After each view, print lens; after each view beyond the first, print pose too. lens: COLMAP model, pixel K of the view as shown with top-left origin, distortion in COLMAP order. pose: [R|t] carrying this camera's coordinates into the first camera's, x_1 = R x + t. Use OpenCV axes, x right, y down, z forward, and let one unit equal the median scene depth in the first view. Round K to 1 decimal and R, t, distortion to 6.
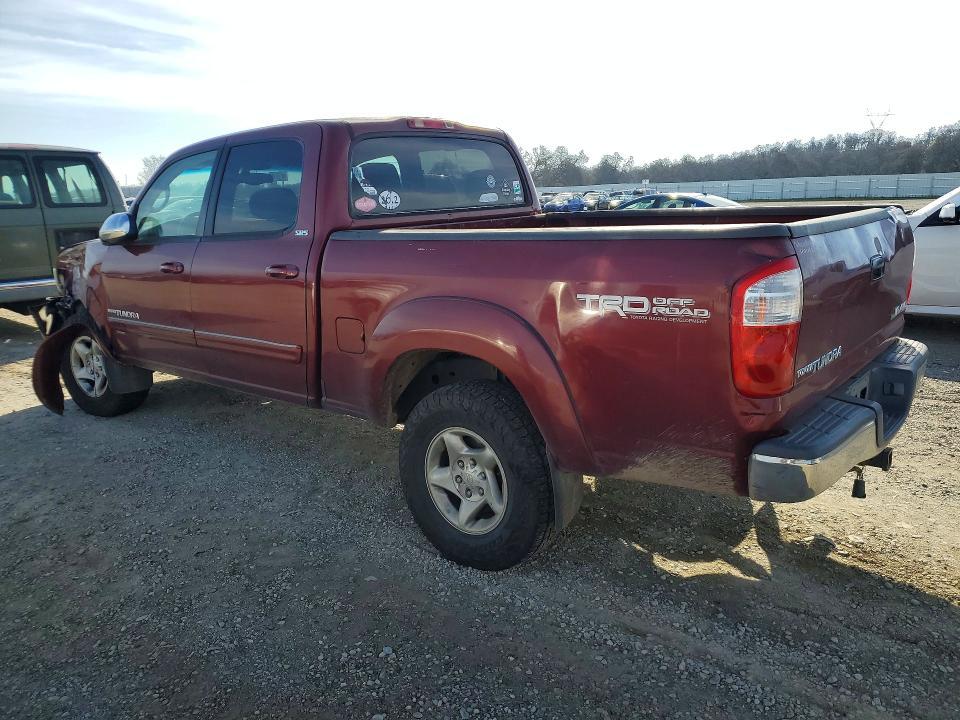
lens RADIAL K [[746.9, 0, 480.0], [0, 746.9, 360.0], [0, 0, 1]] dist [0.015515, 0.004237]
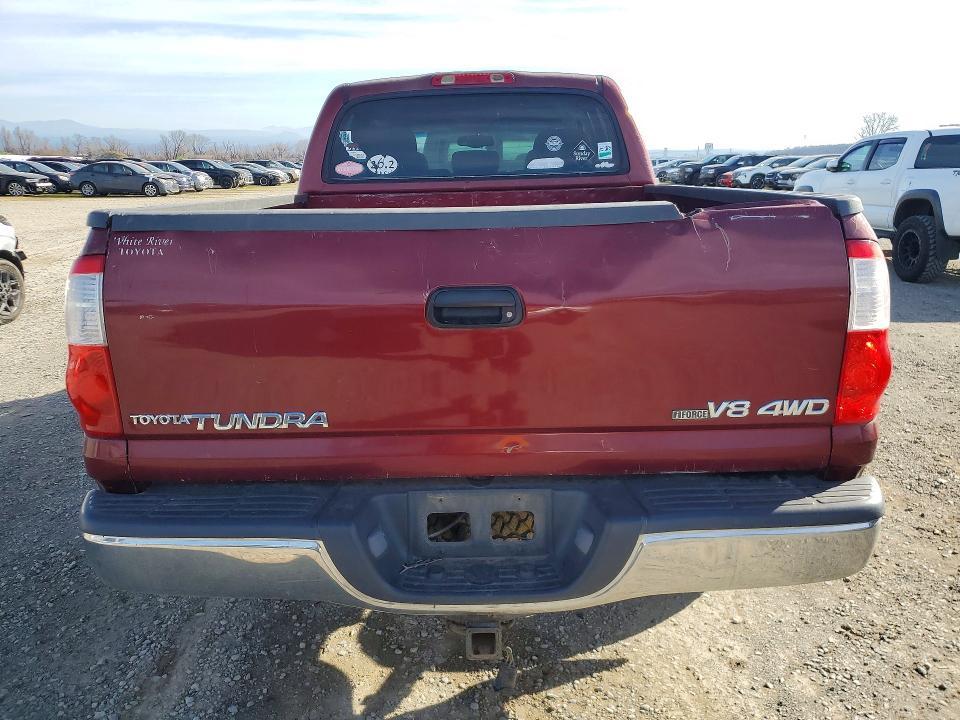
lens RADIAL K [[746.9, 0, 480.0], [0, 746.9, 360.0], [0, 0, 1]] dist [0.015515, 0.004237]
pose [[0.636882, 0.234112, -0.734556, 0.733218], [-0.169582, 0.971985, 0.162751, -0.151069], [0.752079, 0.020914, 0.658741, 0.478468]]
